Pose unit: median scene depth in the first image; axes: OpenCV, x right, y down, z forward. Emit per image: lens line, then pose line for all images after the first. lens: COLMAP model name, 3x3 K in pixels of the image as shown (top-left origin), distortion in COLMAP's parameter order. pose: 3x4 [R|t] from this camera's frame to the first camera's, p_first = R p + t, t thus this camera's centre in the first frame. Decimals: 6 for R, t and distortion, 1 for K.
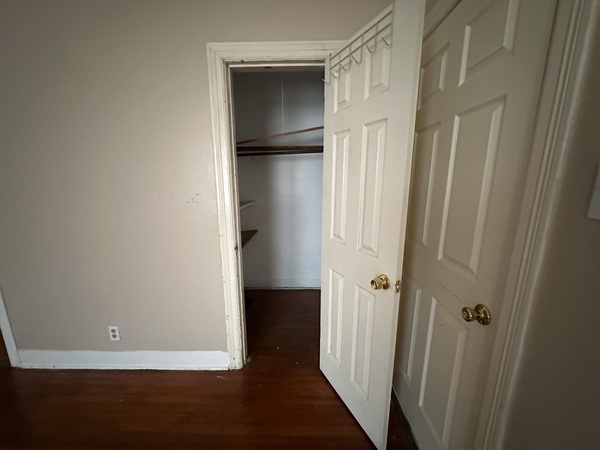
lens RADIAL K [[238.1, 0, 300.6], [0, 238.1, 225.6], [0, 0, 1]] dist [-0.000659, -0.000231]
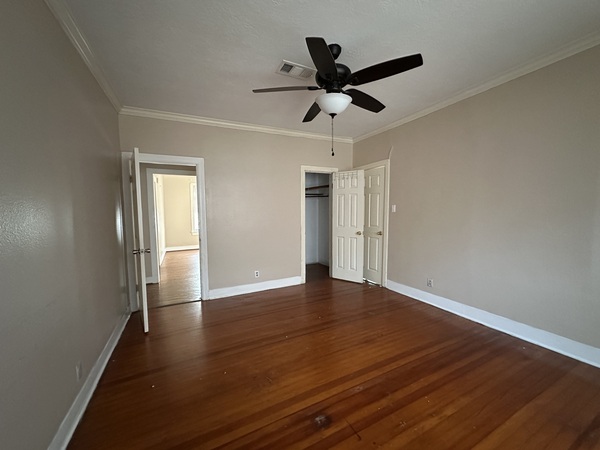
lens RADIAL K [[238.1, 0, 300.6], [0, 238.1, 225.6], [0, 0, 1]] dist [-0.000659, -0.000231]
pose [[0.887400, -0.036625, 0.459542, -1.686589], [0.096100, 0.989636, -0.106700, 0.317224], [-0.450872, 0.138848, 0.881723, -1.498802]]
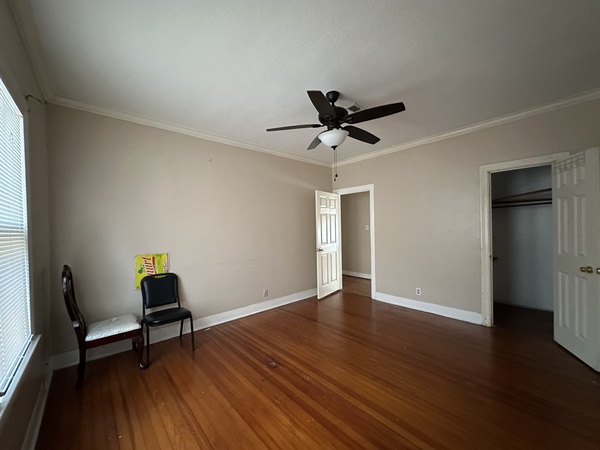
lens RADIAL K [[238.1, 0, 300.6], [0, 238.1, 225.6], [0, 0, 1]] dist [-0.000659, -0.000231]
pose [[0.679985, -0.009611, -0.733163, 0.115680], [-0.128305, 0.982926, -0.131884, 0.327234], [0.721913, 0.183748, 0.667142, -1.605118]]
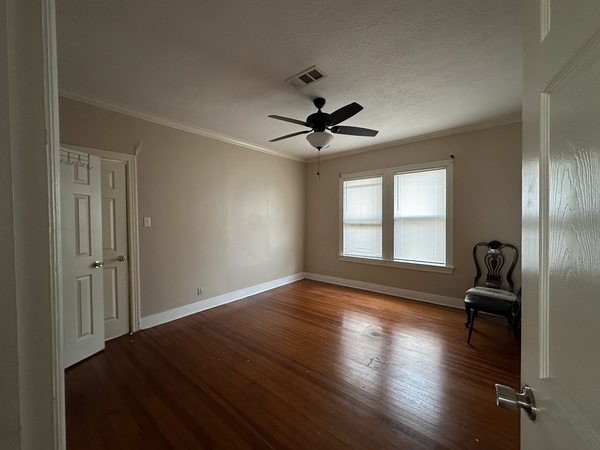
lens RADIAL K [[238.1, 0, 300.6], [0, 238.1, 225.6], [0, 0, 1]] dist [-0.000659, -0.000231]
pose [[-0.756416, -0.000541, 0.654090, -1.890270], [0.148491, 0.973748, 0.172527, -0.166423], [-0.637012, 0.227629, -0.736478, 0.972704]]
